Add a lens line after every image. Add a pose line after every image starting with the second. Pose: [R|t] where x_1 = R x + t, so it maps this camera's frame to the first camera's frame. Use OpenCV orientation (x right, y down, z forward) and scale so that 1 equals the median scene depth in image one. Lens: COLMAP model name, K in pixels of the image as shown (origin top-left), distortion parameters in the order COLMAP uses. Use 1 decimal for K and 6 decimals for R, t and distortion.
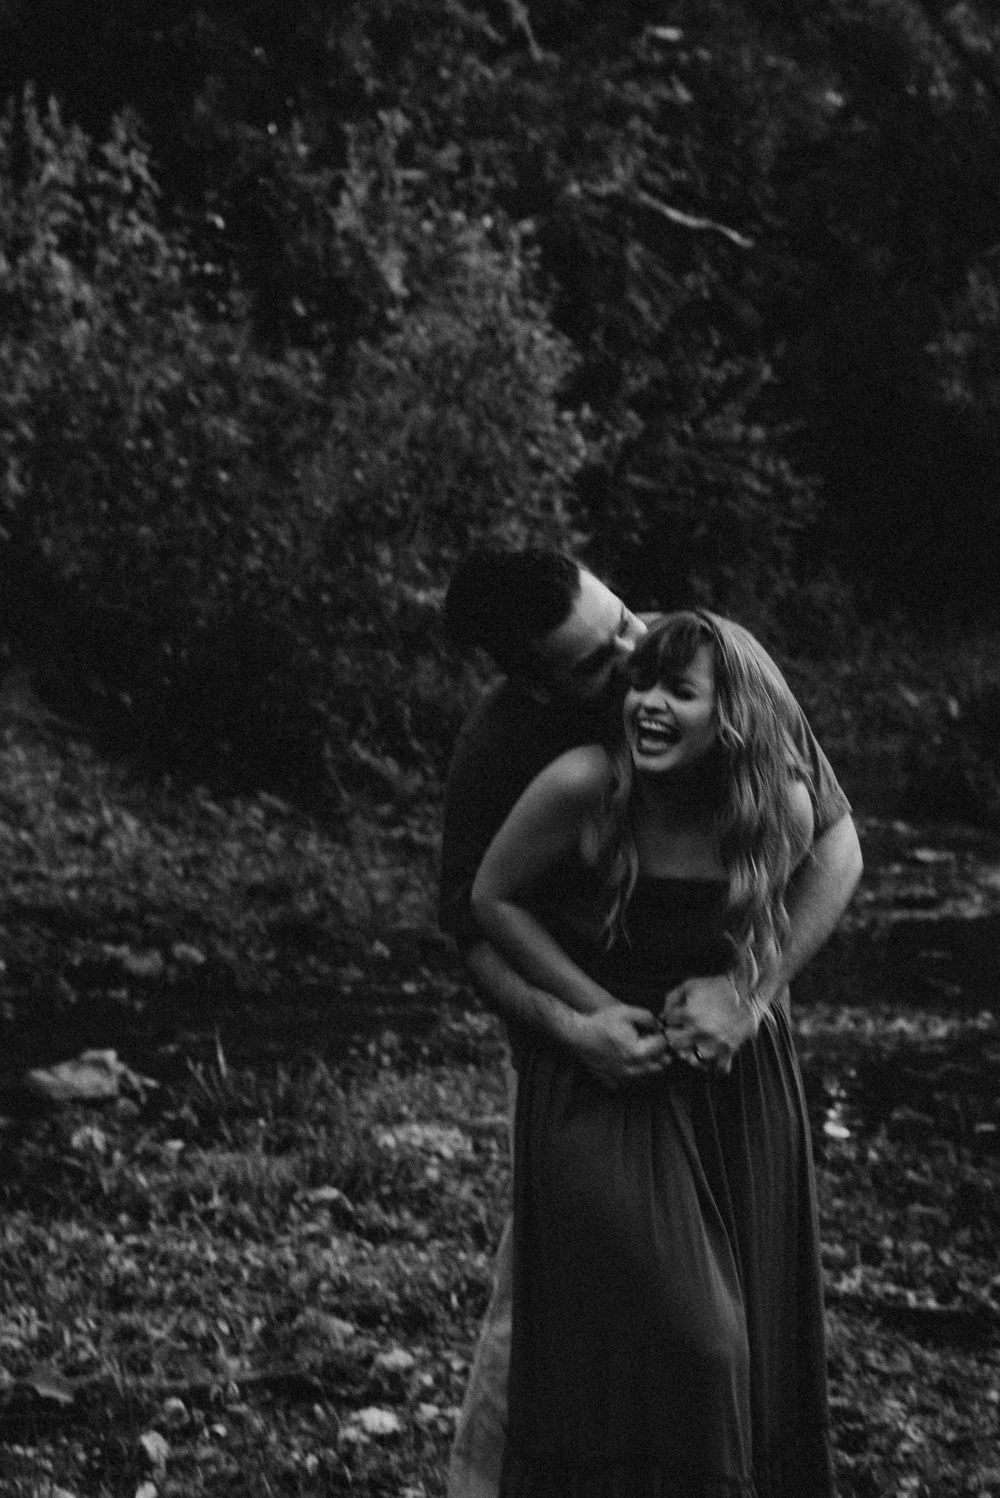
lens RADIAL K [[2846.2, 0, 421.9], [0, 2846.2, 703.8], [0, 0, 1]] dist [0.018899, -0.000469]
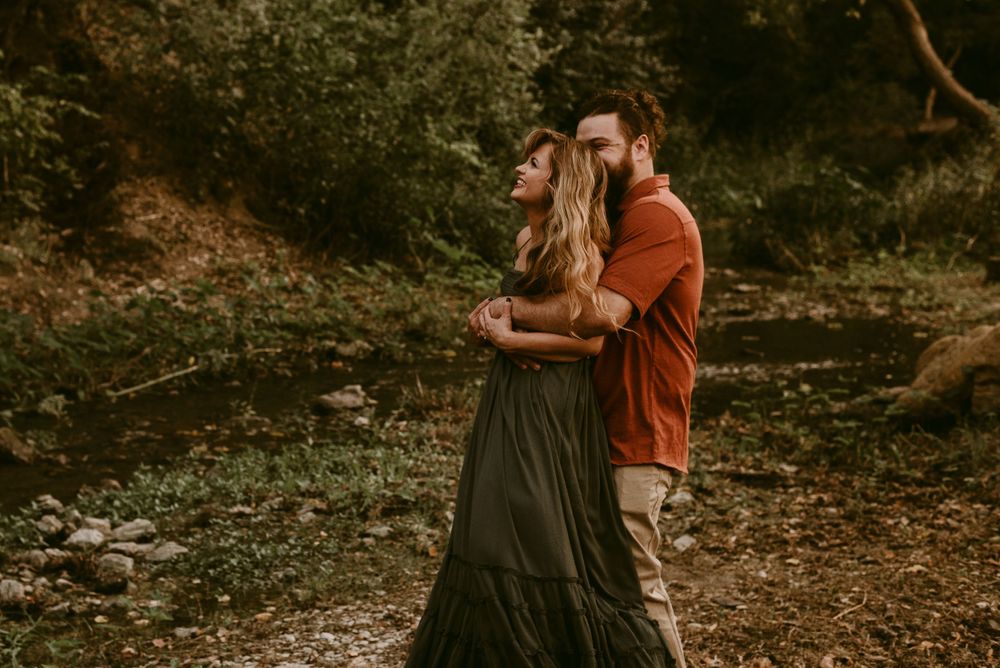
lens RADIAL K [[1900.0, 0, 367.3], [0, 1900.0, 254.6], [0, 0, 1]] dist [0.018899, -0.000469]
pose [[0.999597, -0.020718, -0.019396, -0.028340], [0.021280, 0.999346, 0.029221, -0.005978], [0.018778, -0.029621, 0.999385, -0.155105]]
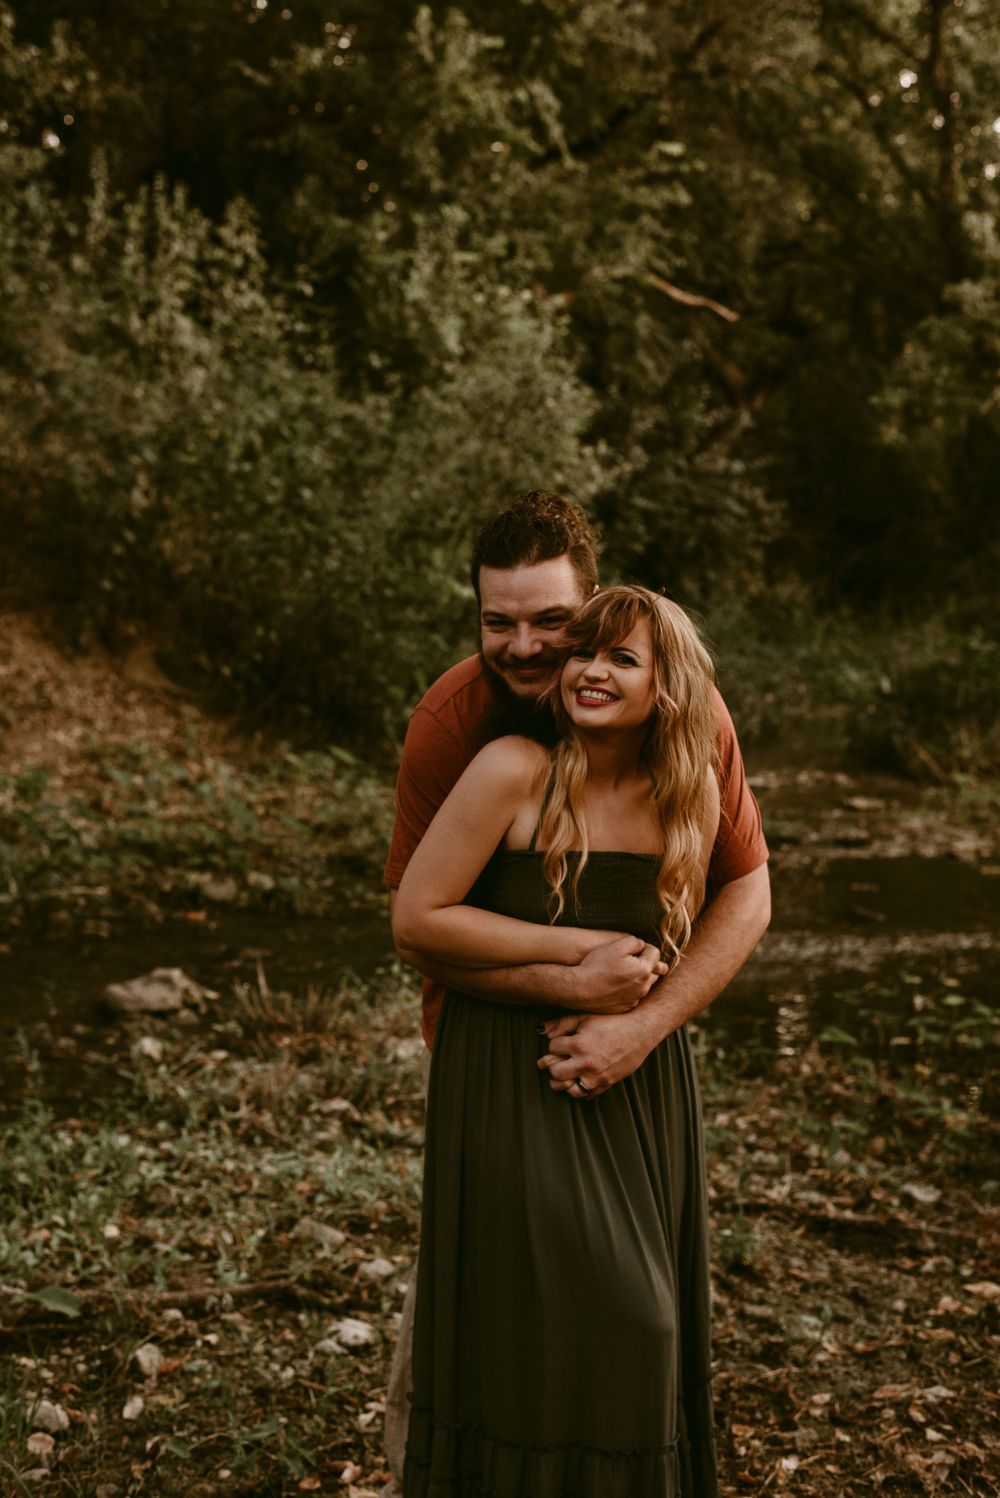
lens RADIAL K [[2173.9, 0, 499.6], [0, 2173.9, 745.6], [0, 0, 1]] dist [0.007557, 0.037979]
pose [[0.999850, 0.015146, 0.008396, 0.006115], [-0.015427, 0.999290, 0.034377, -0.002453], [-0.007869, -0.034501, 0.999374, 0.027732]]
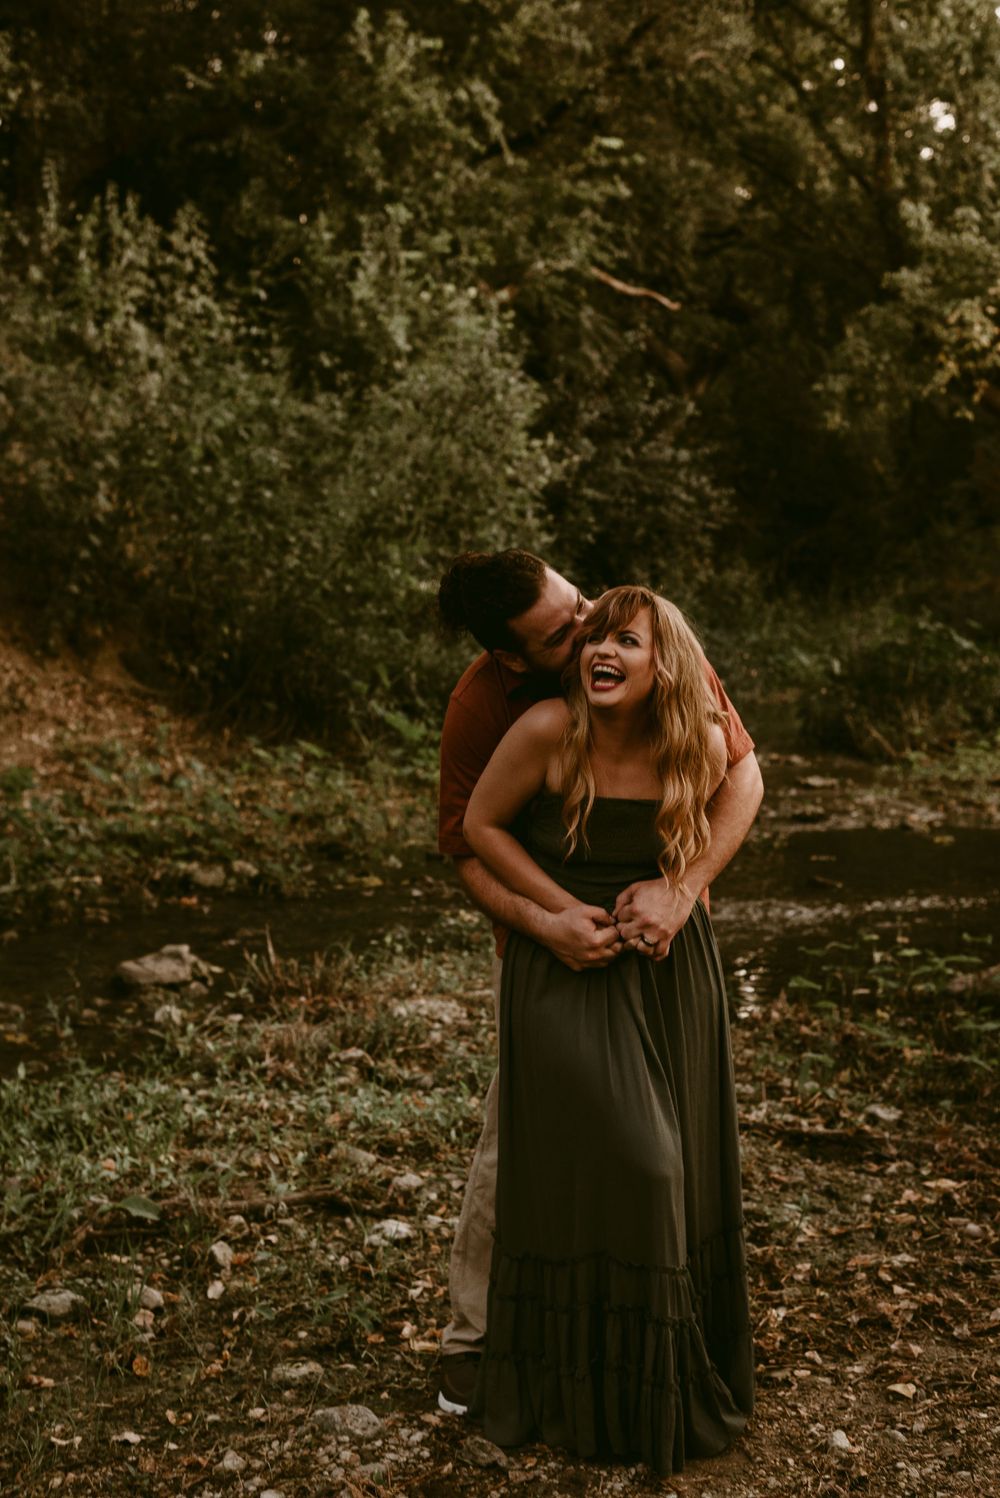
lens RADIAL K [[2226.4, 0, 502.6], [0, 2226.4, 723.9], [0, 0, 1]] dist [0.008321, 0.080635]
pose [[0.999311, -0.013127, 0.034706, -0.000561], [0.012232, 0.999591, 0.025866, -0.000867], [-0.035031, -0.025423, 0.999063, -0.006249]]
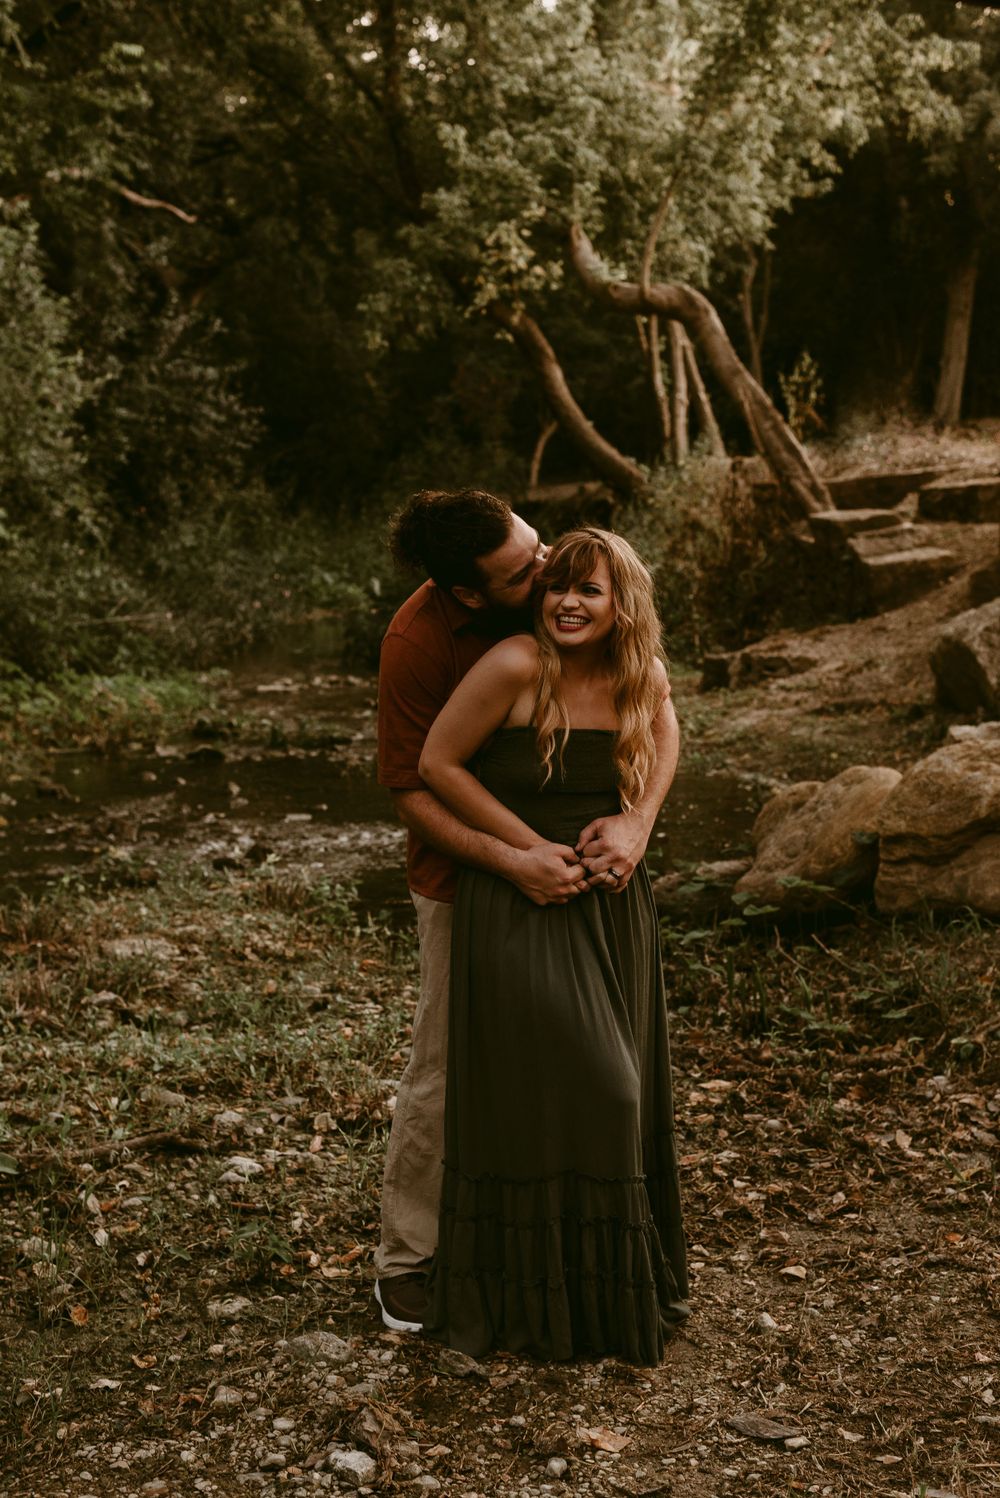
lens RADIAL K [[2258.2, 0, 499.6], [0, 2258.2, 716.4], [0, 0, 1]] dist [0.019000, 0.049939]
pose [[0.963053, -0.044951, 0.265533, -0.038301], [0.028784, 0.997504, 0.064469, -0.004482], [-0.267768, -0.054444, 0.961944, -0.010897]]
